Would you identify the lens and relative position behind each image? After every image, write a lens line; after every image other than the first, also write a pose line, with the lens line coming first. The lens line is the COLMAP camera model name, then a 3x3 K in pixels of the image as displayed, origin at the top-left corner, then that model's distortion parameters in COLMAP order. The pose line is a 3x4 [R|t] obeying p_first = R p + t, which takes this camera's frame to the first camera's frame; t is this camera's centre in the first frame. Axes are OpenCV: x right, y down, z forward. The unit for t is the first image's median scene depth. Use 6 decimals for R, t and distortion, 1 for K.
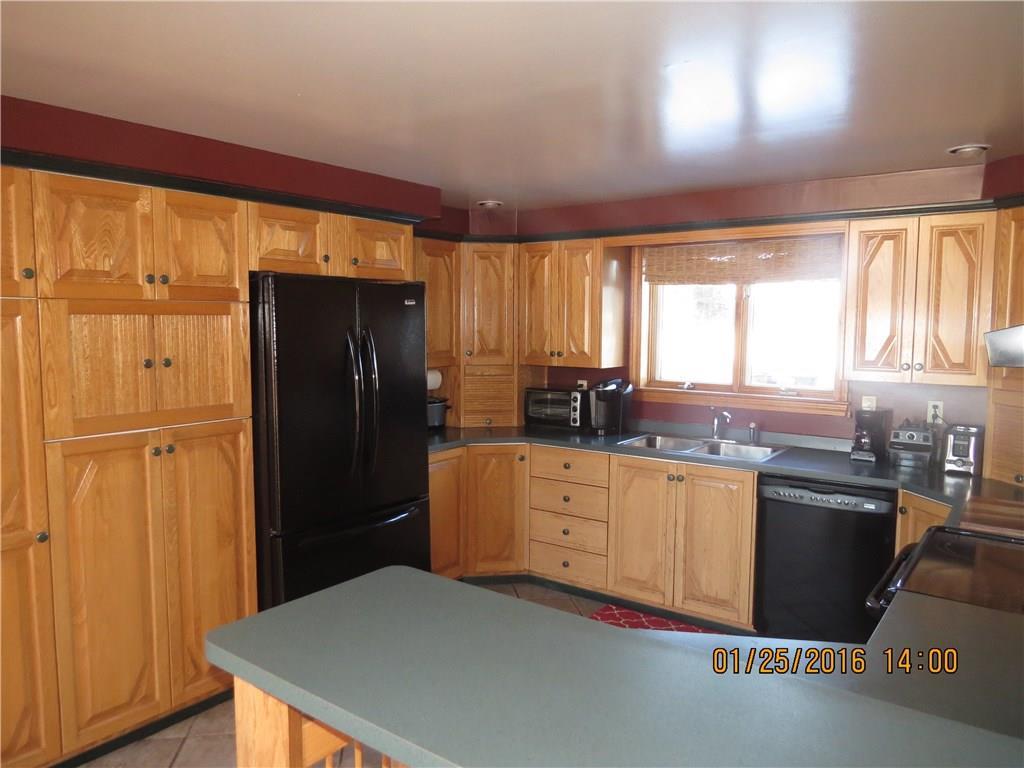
lens RADIAL K [[735.5, 0, 515.6], [0, 735.5, 382.2], [0, 0, 1]] dist [-0.023525, 0.011922]
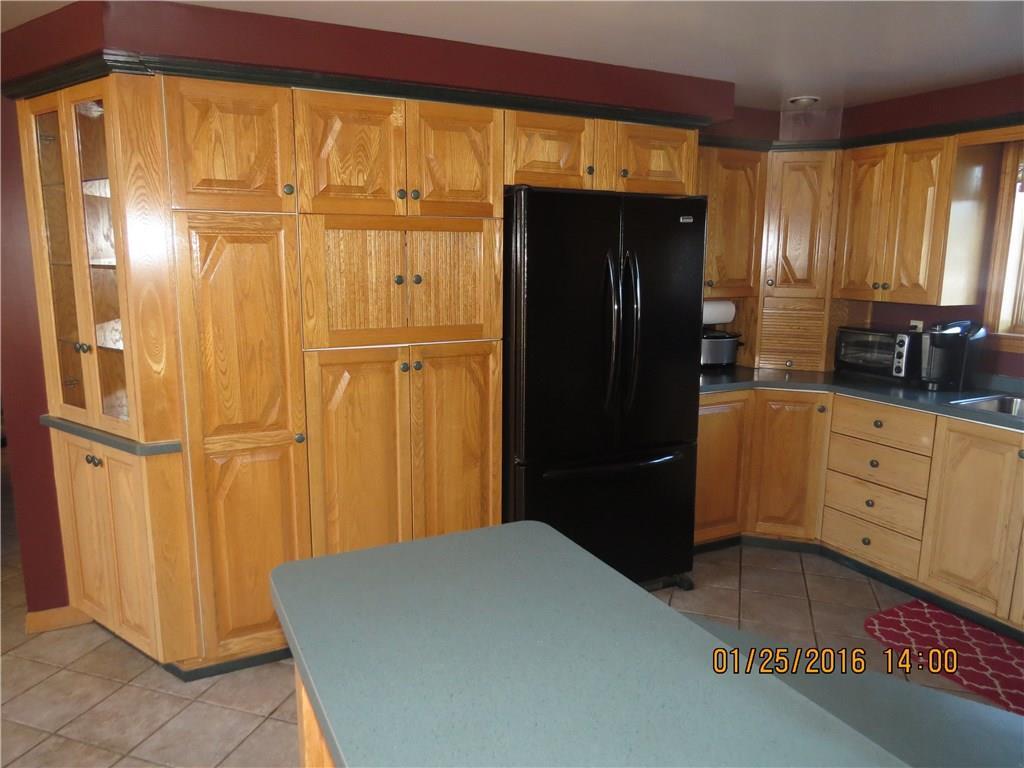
lens RADIAL K [[735.5, 0, 515.6], [0, 735.5, 382.2], [0, 0, 1]] dist [-0.023525, 0.011922]
pose [[0.894614, 0.082005, -0.439250, 0.078186], [-0.042977, 0.994249, 0.098090, 0.006970], [0.444767, -0.068875, 0.892994, 0.125619]]
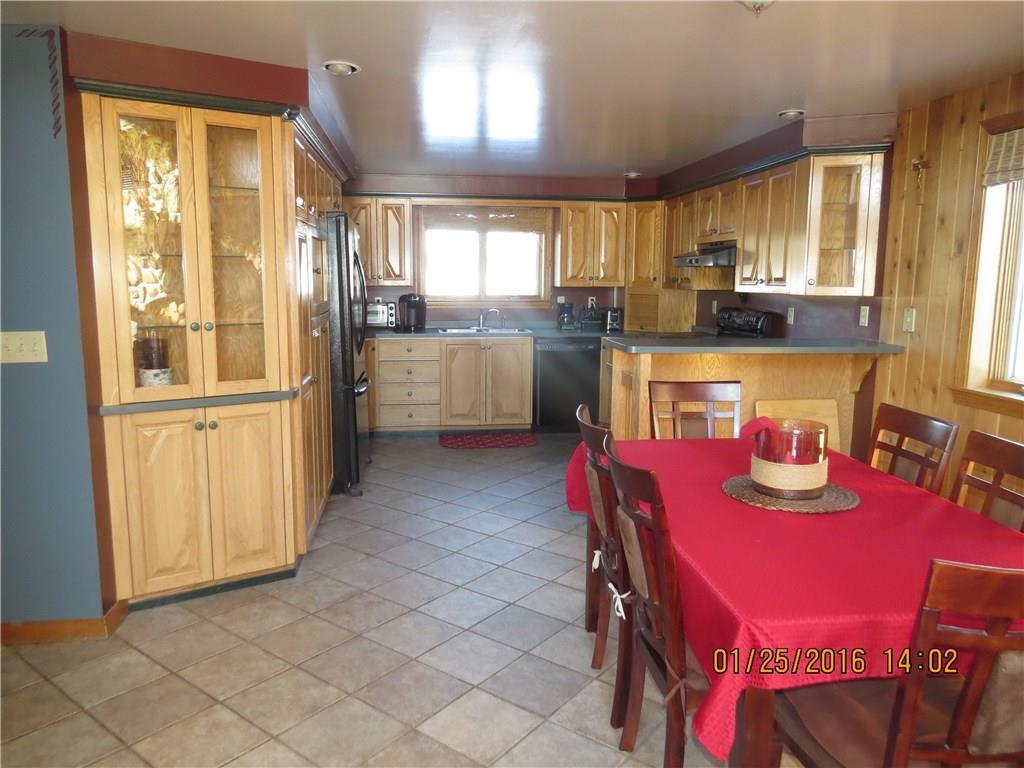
lens RADIAL K [[735.5, 0, 515.6], [0, 735.5, 382.2], [0, 0, 1]] dist [-0.023525, 0.011922]
pose [[0.715275, -0.097262, 0.692042, -1.027162], [0.057324, 0.995096, 0.080606, 0.088341], [-0.696488, -0.017984, 0.717343, -0.292805]]
